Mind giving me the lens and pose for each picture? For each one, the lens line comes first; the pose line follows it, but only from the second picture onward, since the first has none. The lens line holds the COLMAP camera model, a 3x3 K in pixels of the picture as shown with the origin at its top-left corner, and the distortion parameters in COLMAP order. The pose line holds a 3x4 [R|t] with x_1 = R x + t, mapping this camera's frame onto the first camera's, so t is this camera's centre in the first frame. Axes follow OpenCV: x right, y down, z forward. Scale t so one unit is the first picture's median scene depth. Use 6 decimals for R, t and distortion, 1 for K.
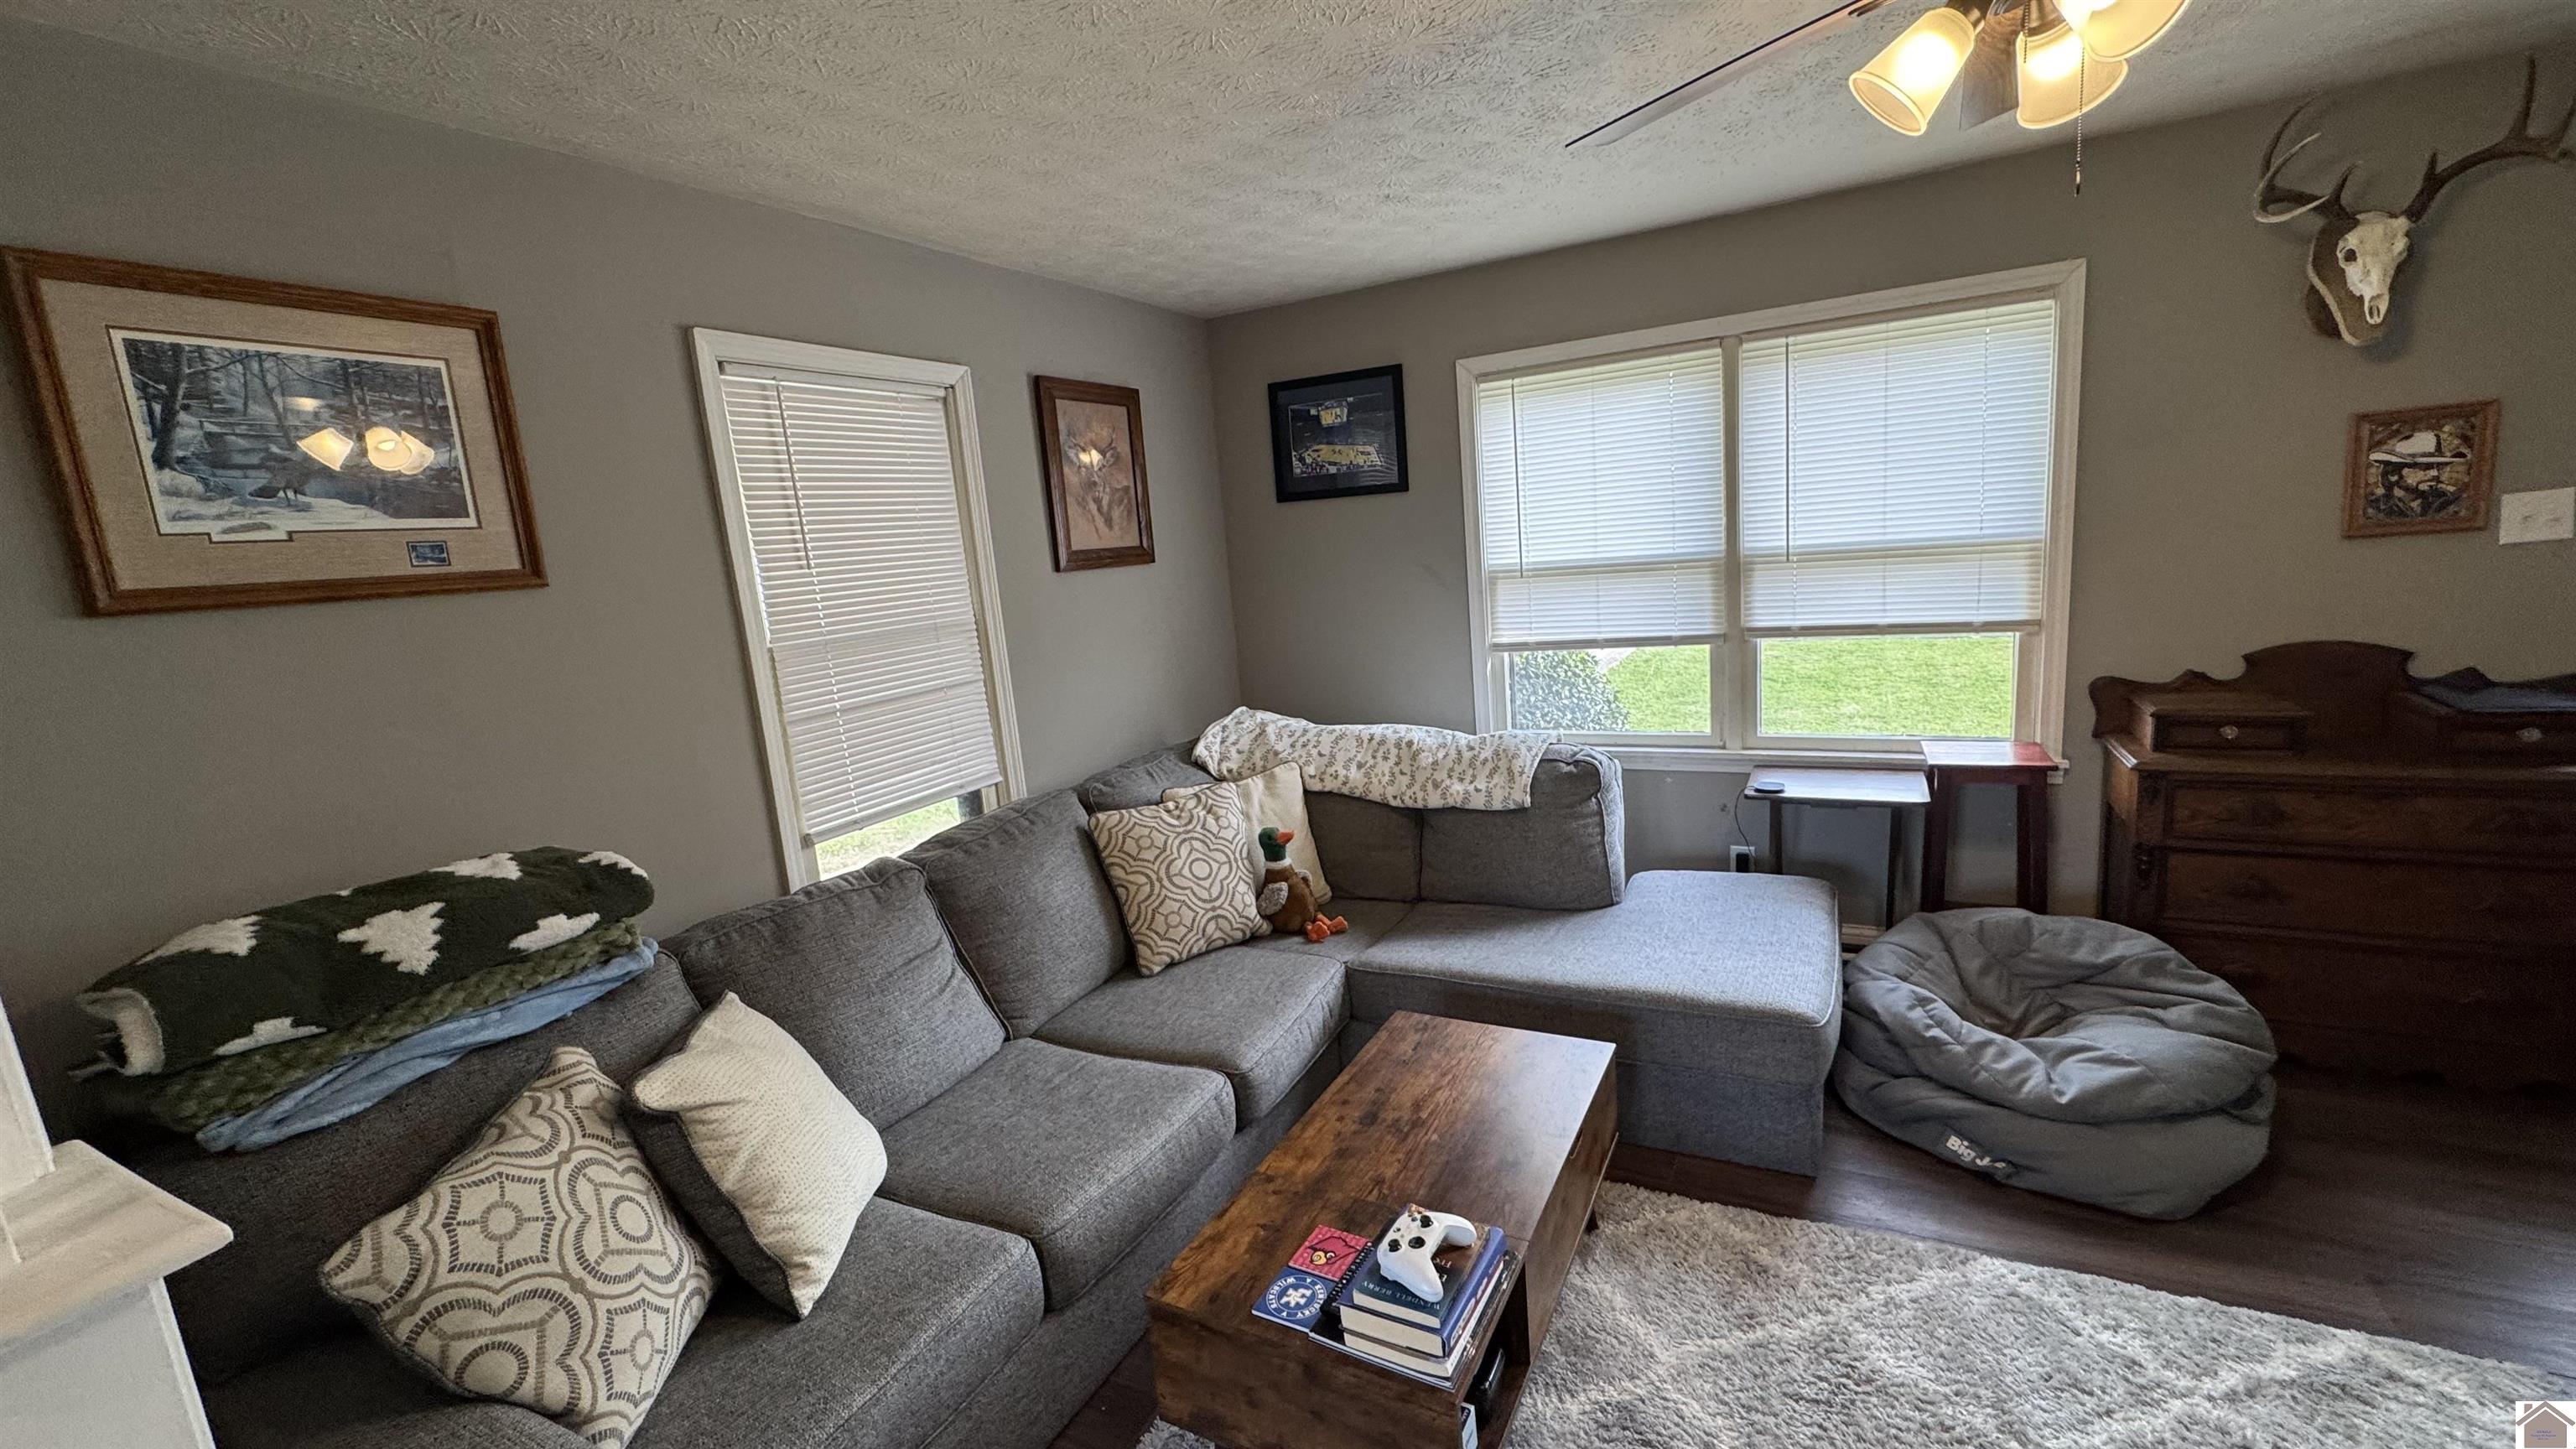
lens RADIAL K [[1031.5, 0, 1288.0], [0, 1031.5, 724.5], [0, 0, 1]] dist [-0.001384, -0.000121]
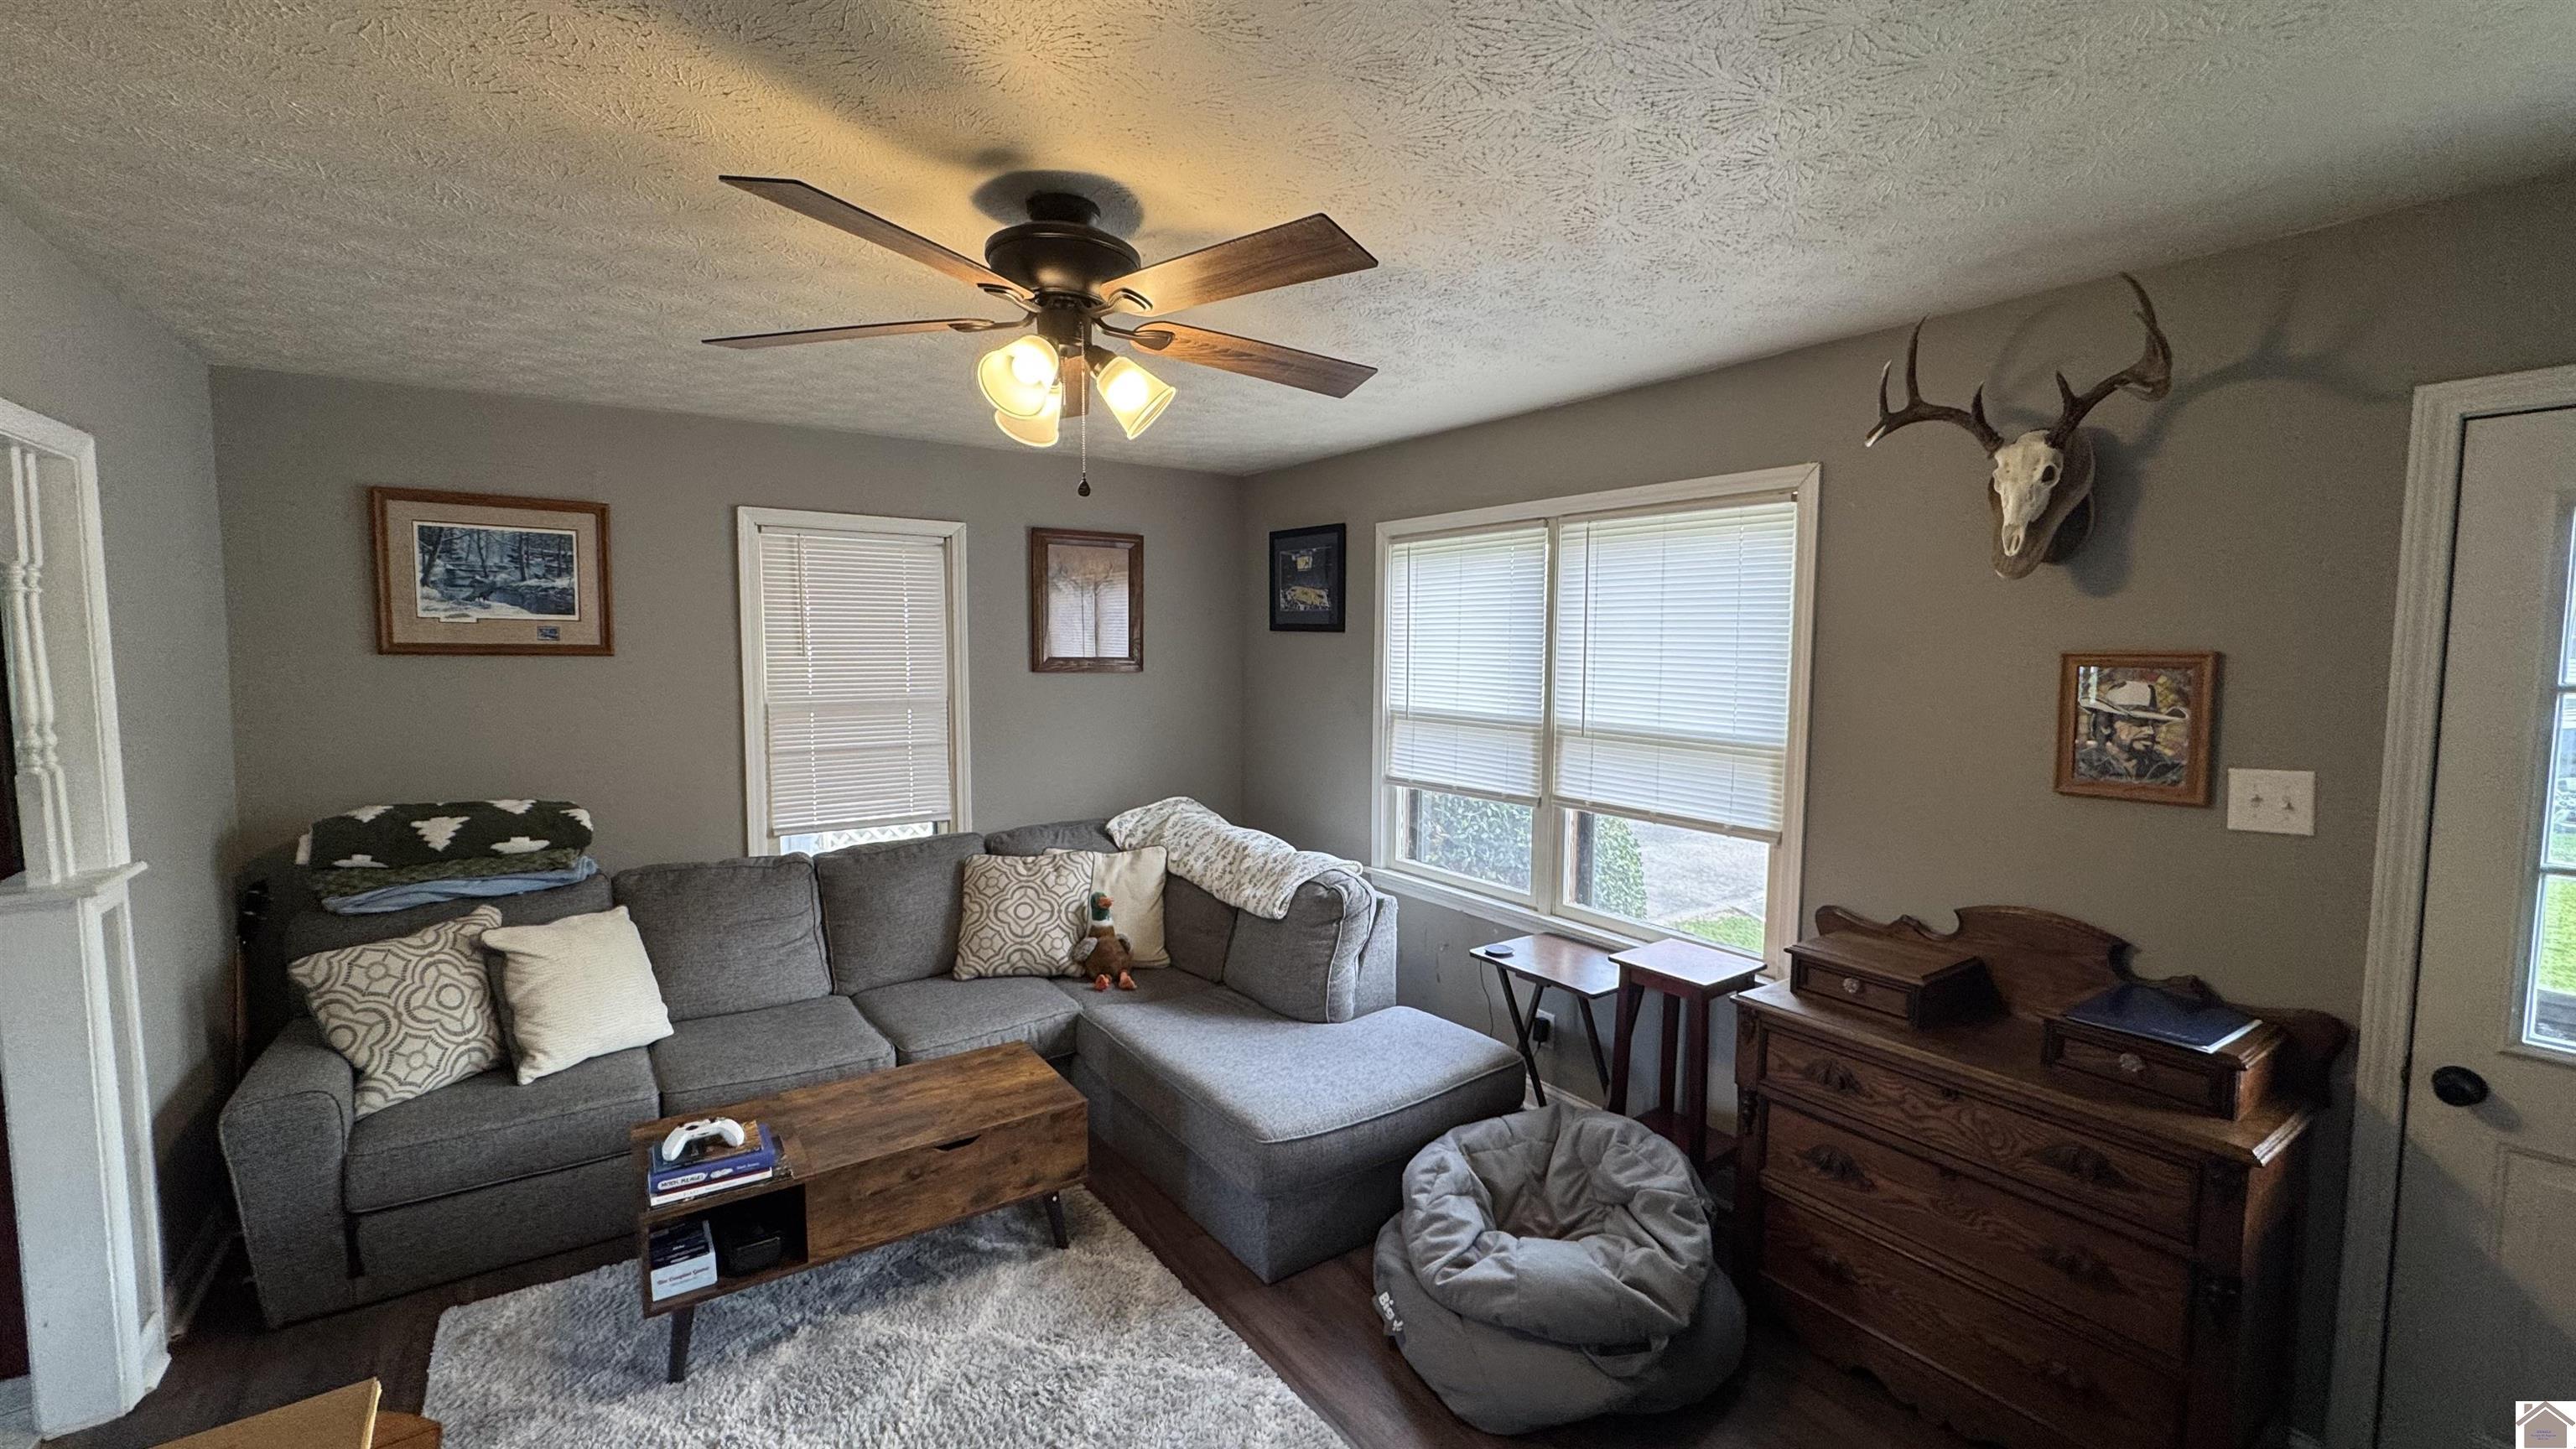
lens RADIAL K [[1030.0, 0, 1285.4], [0, 1030.0, 727.3], [0, 0, 1]] dist [-0.000238, -0.000076]
pose [[0.887341, 0.126842, -0.443325, 0.856974], [-0.160595, 0.986239, -0.039262, -0.101872], [0.432244, 0.106035, 0.895501, -0.045288]]
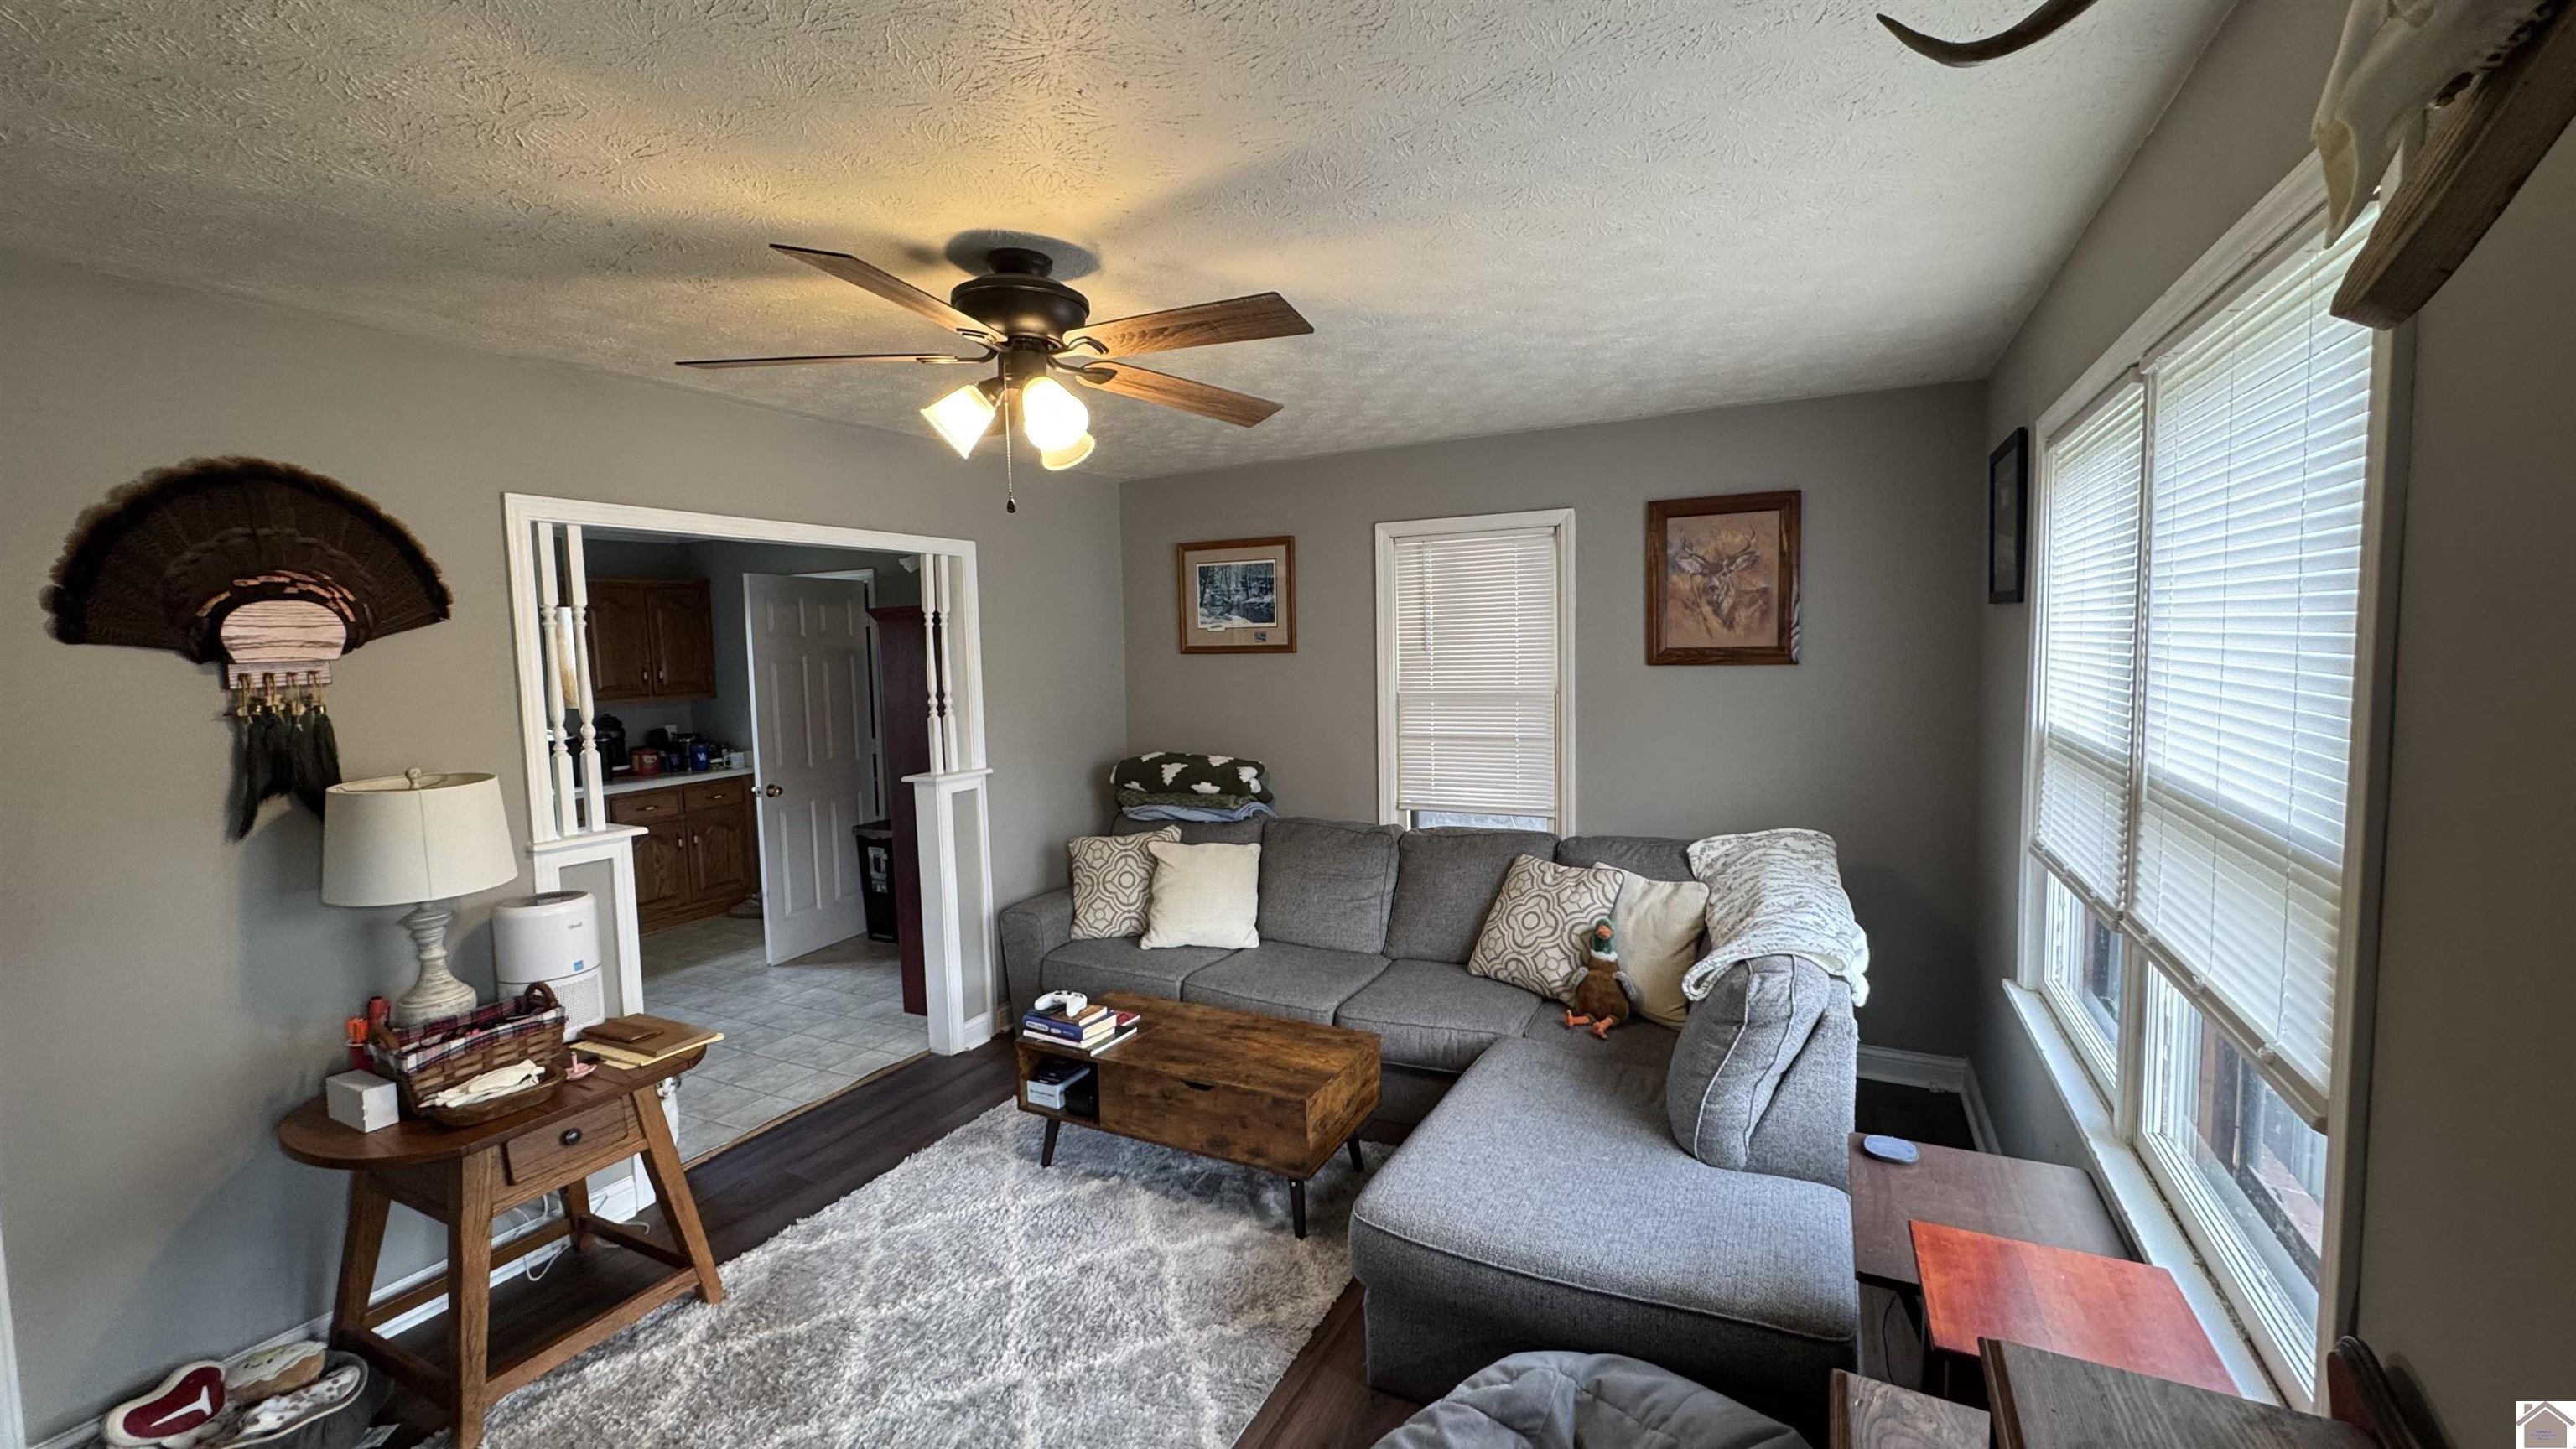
lens RADIAL K [[1030.0, 0, 1285.4], [0, 1030.0, 727.3], [0, 0, 1]] dist [-0.000238, -0.000076]
pose [[0.018334, 0.165447, -0.986048, 1.220601], [-0.154400, 0.974852, 0.160698, -0.265055], [0.987838, 0.149299, 0.043418, 0.718064]]
